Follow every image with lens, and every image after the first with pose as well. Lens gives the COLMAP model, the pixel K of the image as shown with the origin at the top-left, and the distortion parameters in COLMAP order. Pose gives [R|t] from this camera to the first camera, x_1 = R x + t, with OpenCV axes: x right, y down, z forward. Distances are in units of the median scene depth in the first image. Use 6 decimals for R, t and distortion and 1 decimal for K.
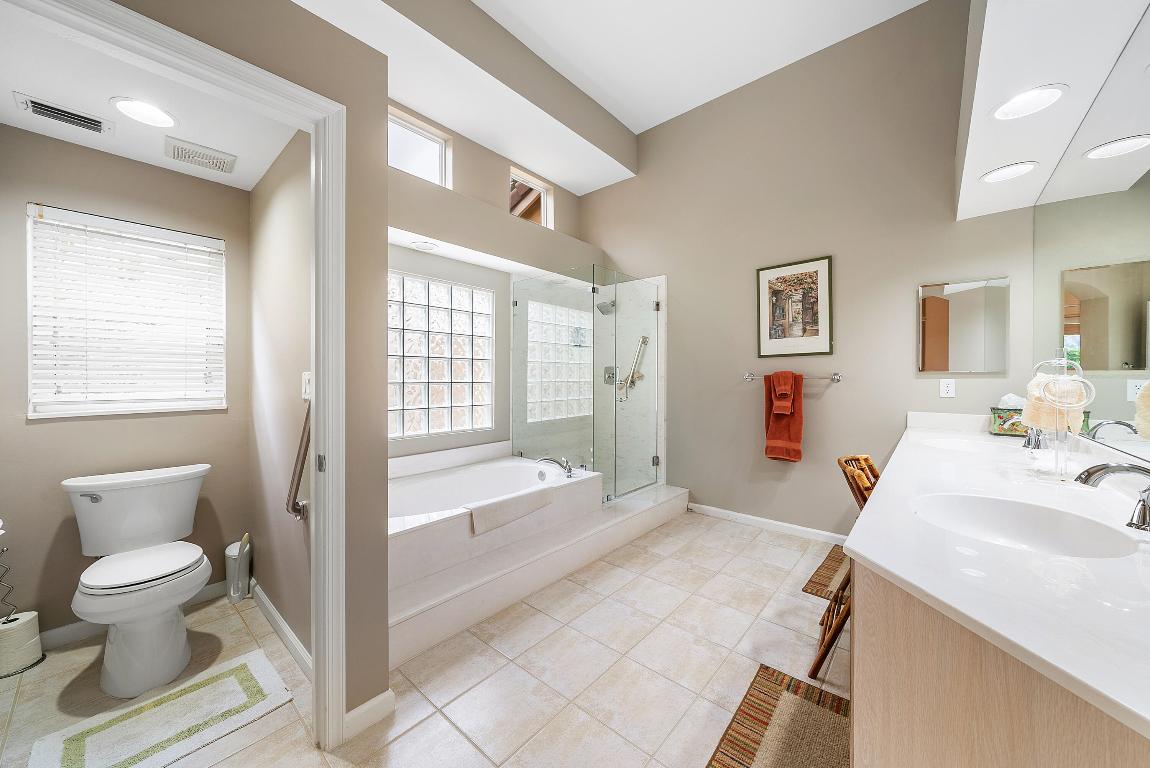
lens RADIAL K [[402.8, 0, 577.5], [0, 402.8, 380.0], [0, 0, 1]] dist [-0.001103, 0.000003]
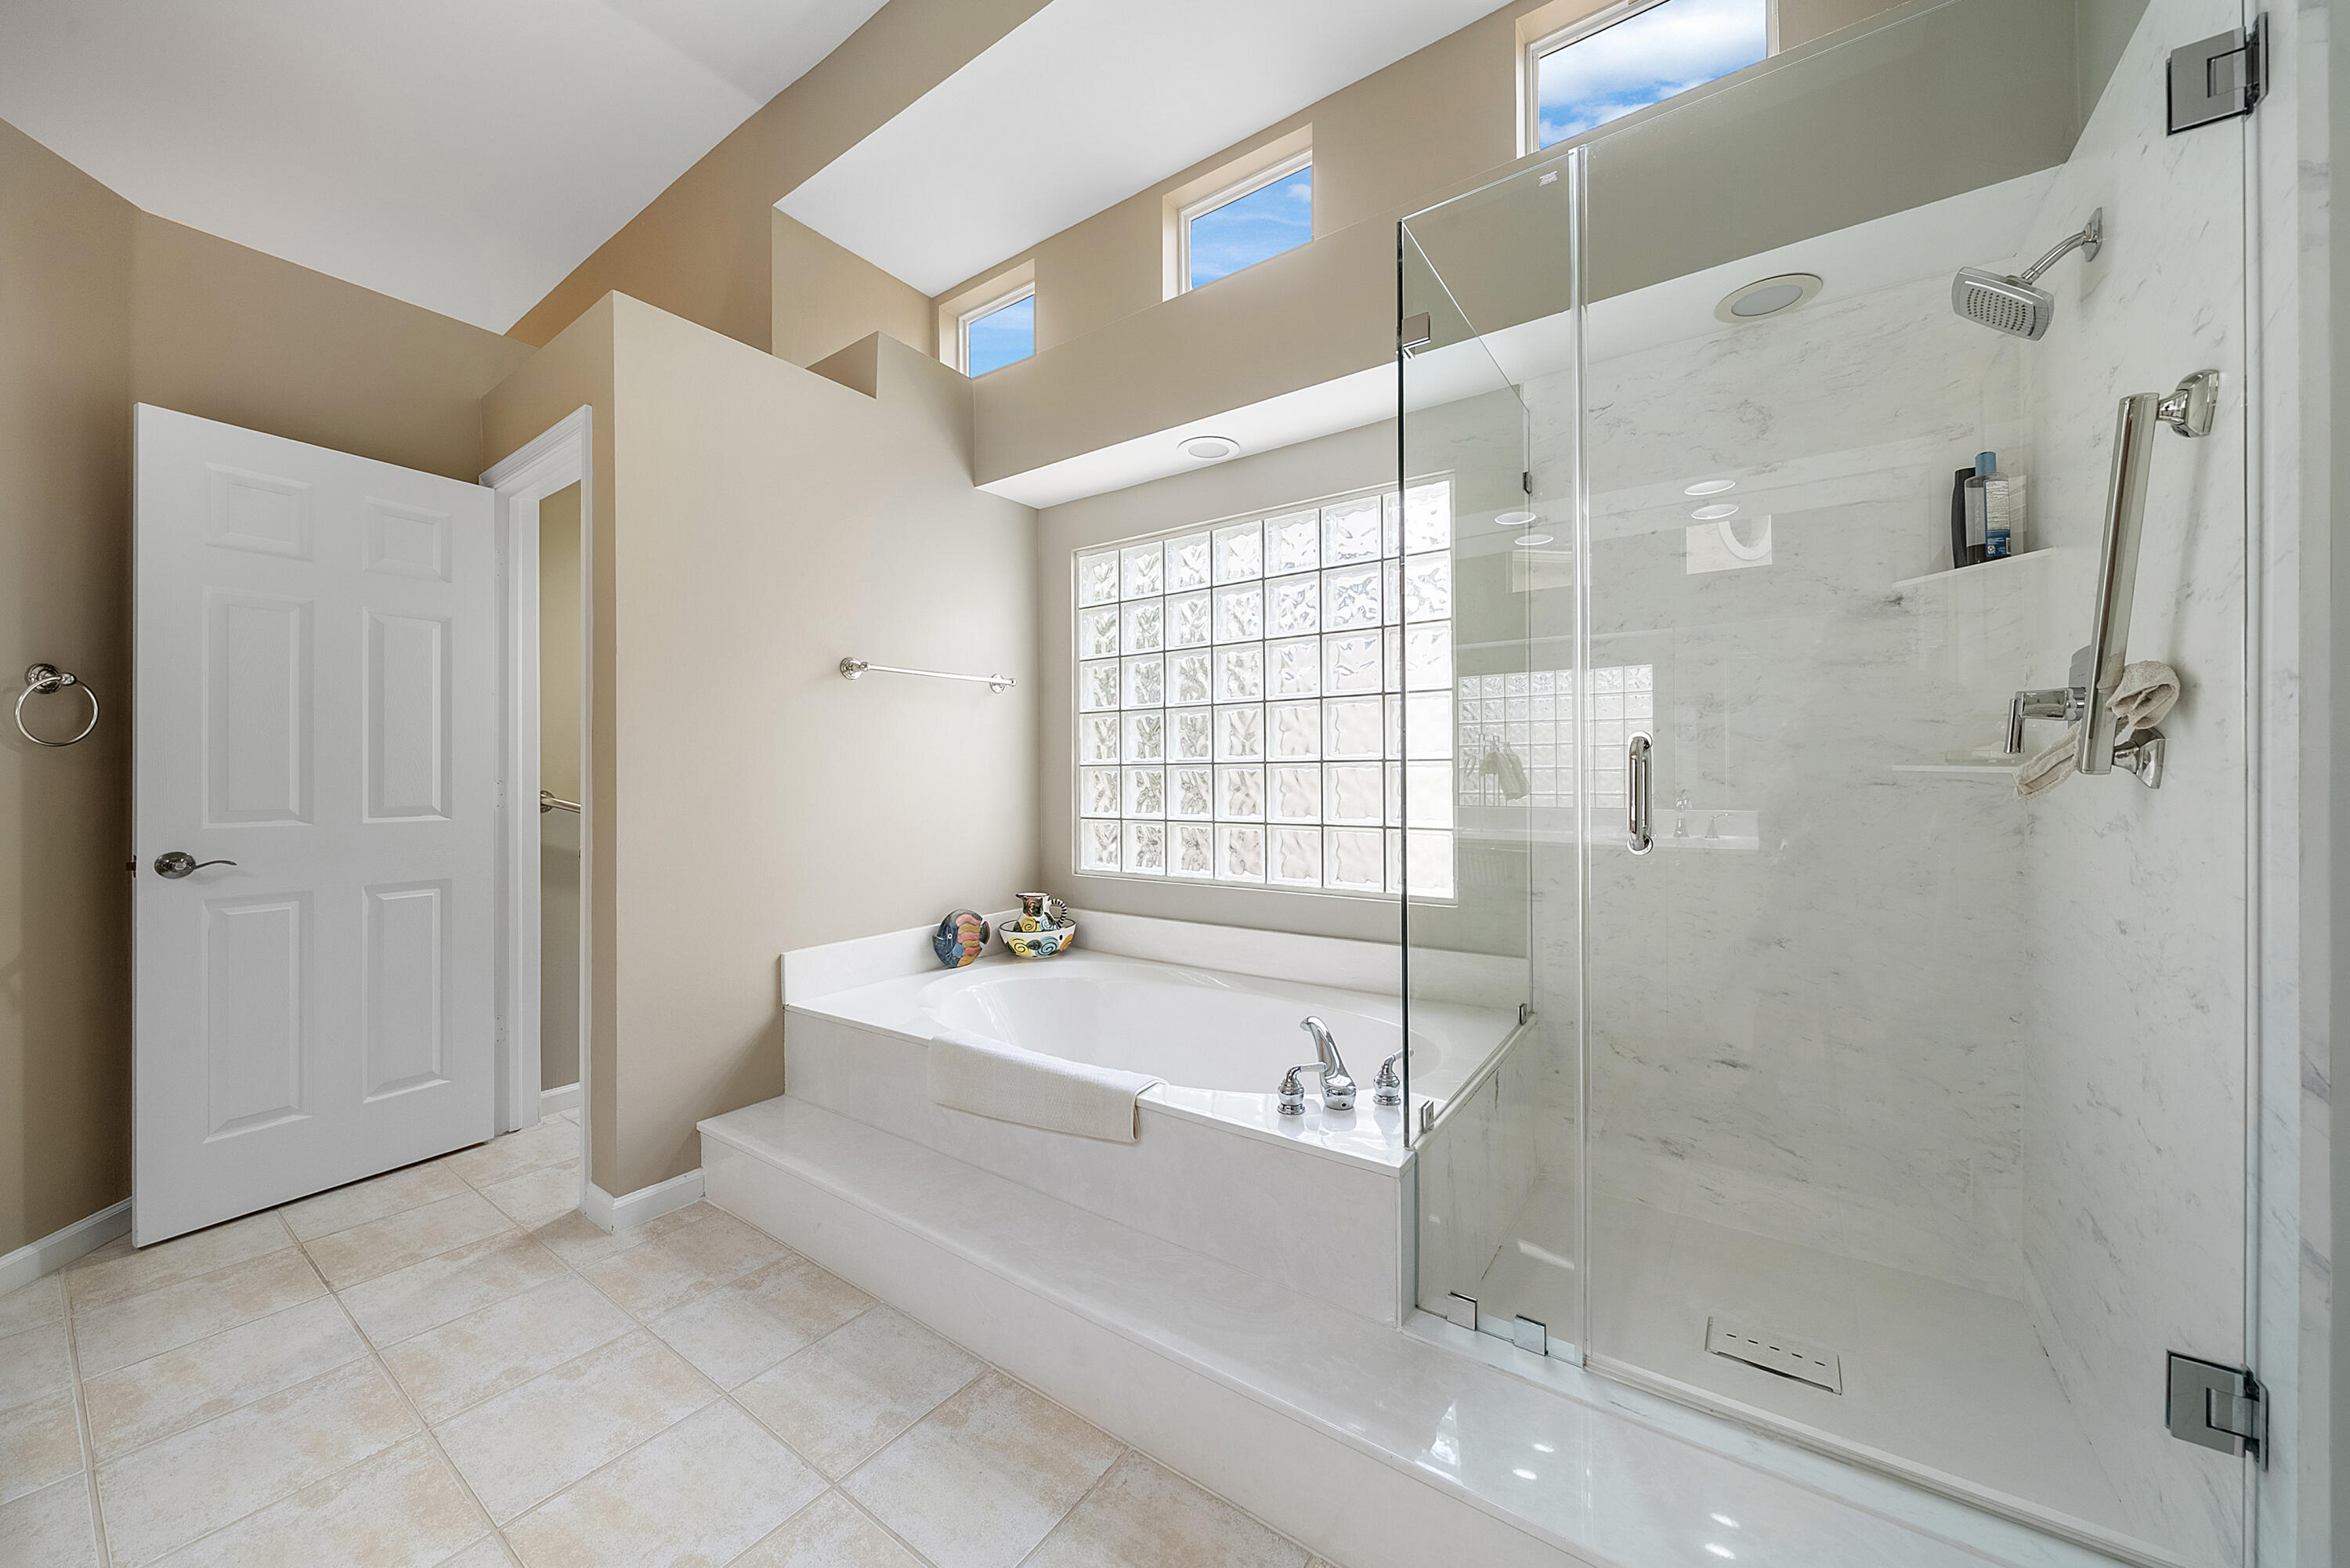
lens RADIAL K [[839.6, 0, 1177.0], [0, 839.6, 770.8], [0, 0, 1]] dist [-0.000989, -0.000094]
pose [[0.102870, -0.013461, -0.994604, 0.515071], [0.006240, 0.999897, -0.012887, 0.026032], [0.994675, -0.004880, 0.102944, 0.865803]]
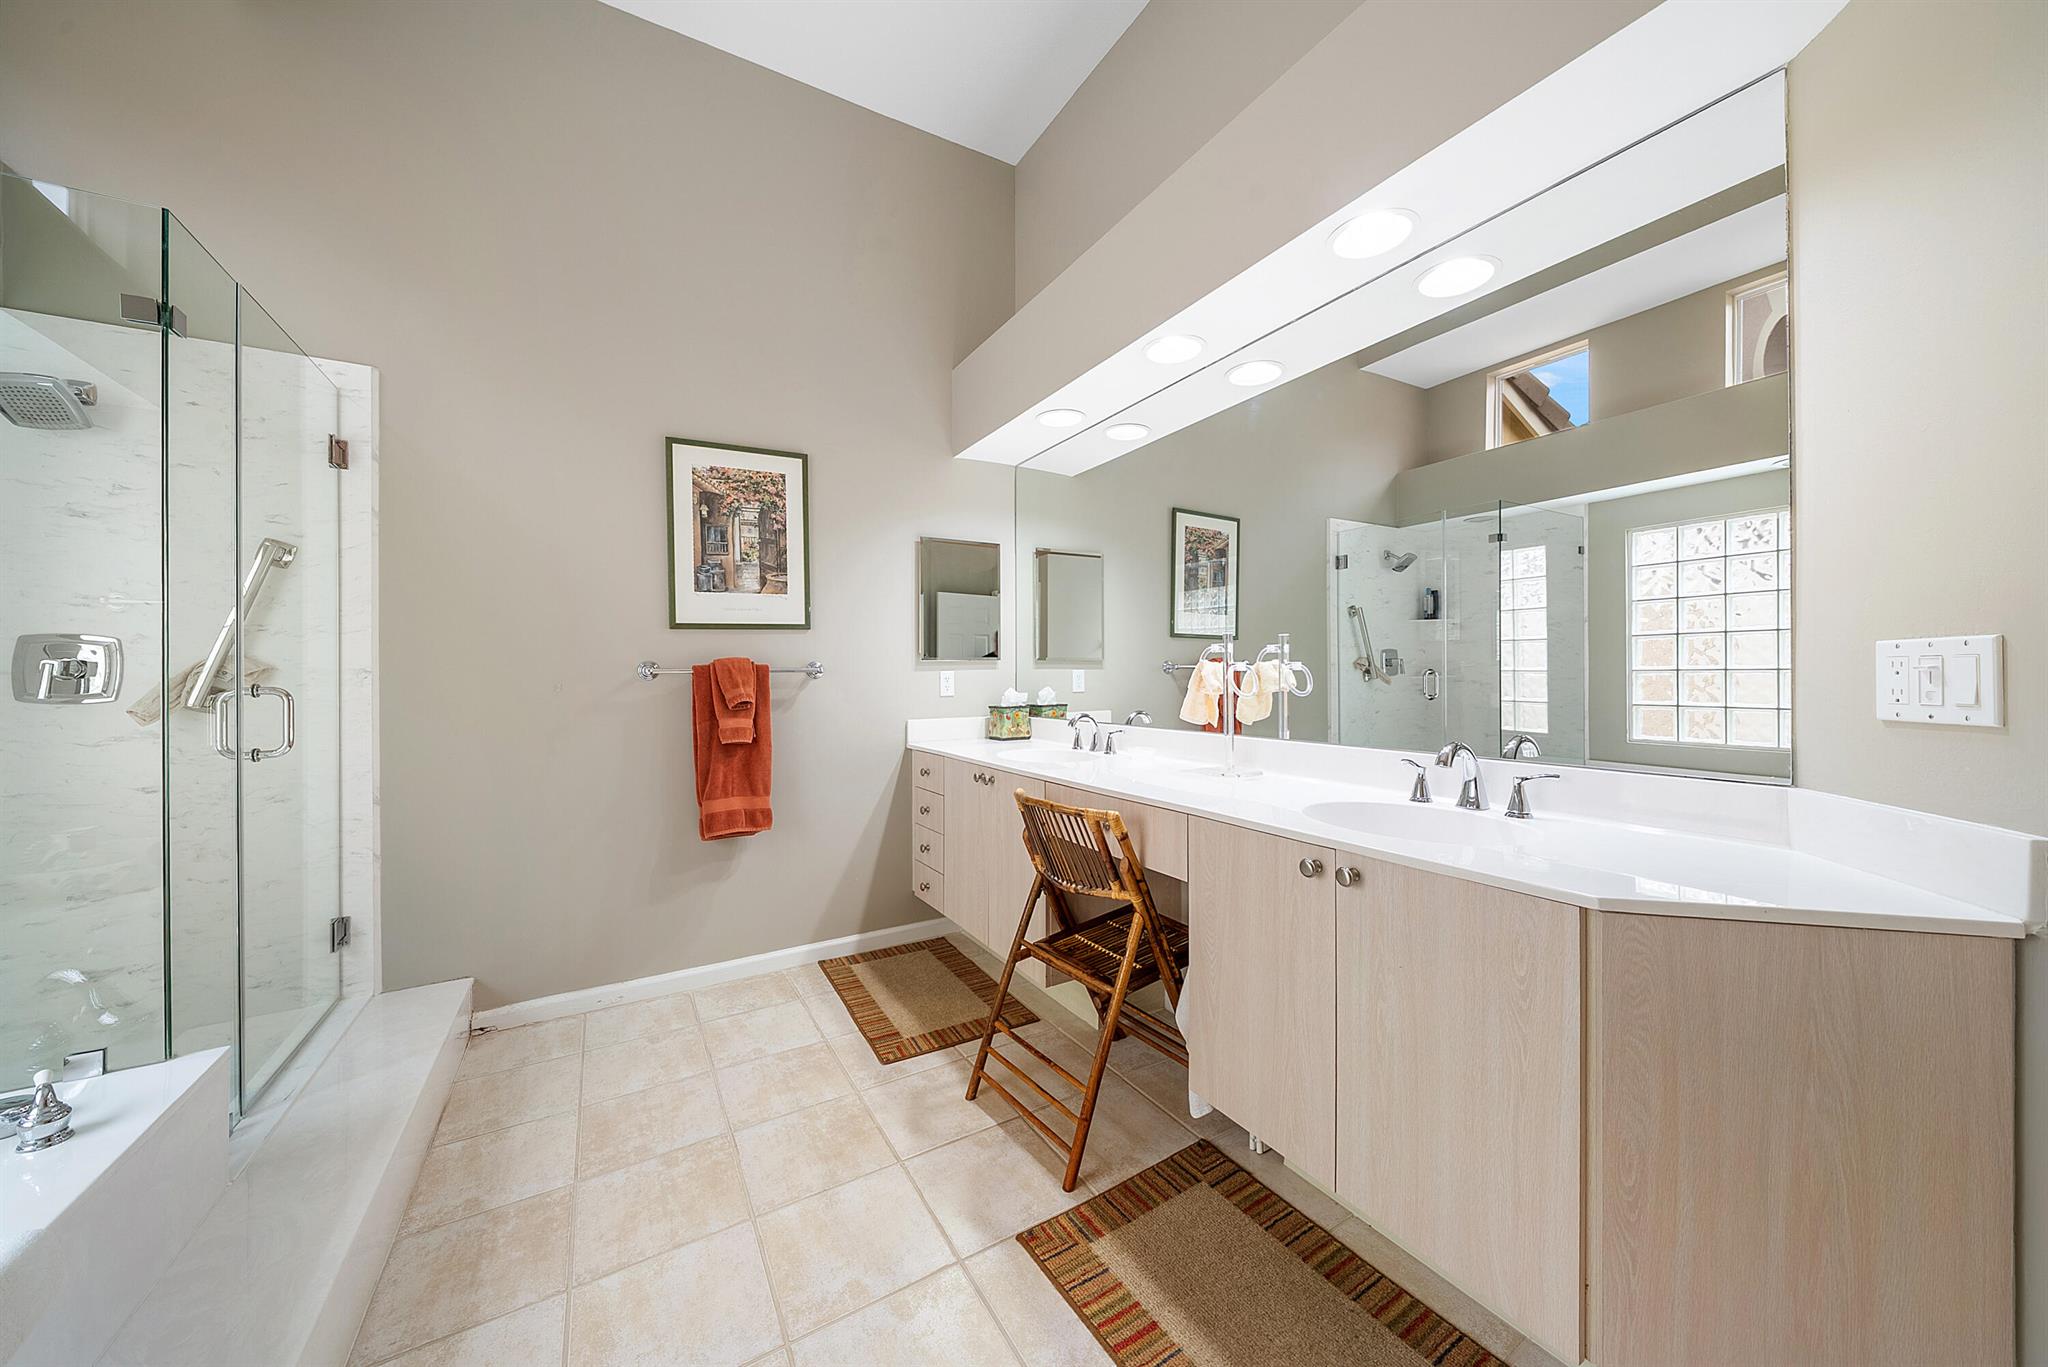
lens RADIAL K [[703.6, 0, 1027.4], [0, 703.6, 671.3], [0, 0, 1]] dist [0.000015, -0.000007]
pose [[0.327529, -0.008019, 0.944807, -0.199411], [0.016375, 0.999862, 0.002810, -0.001860], [-0.944699, 0.014551, 0.327615, 0.377006]]
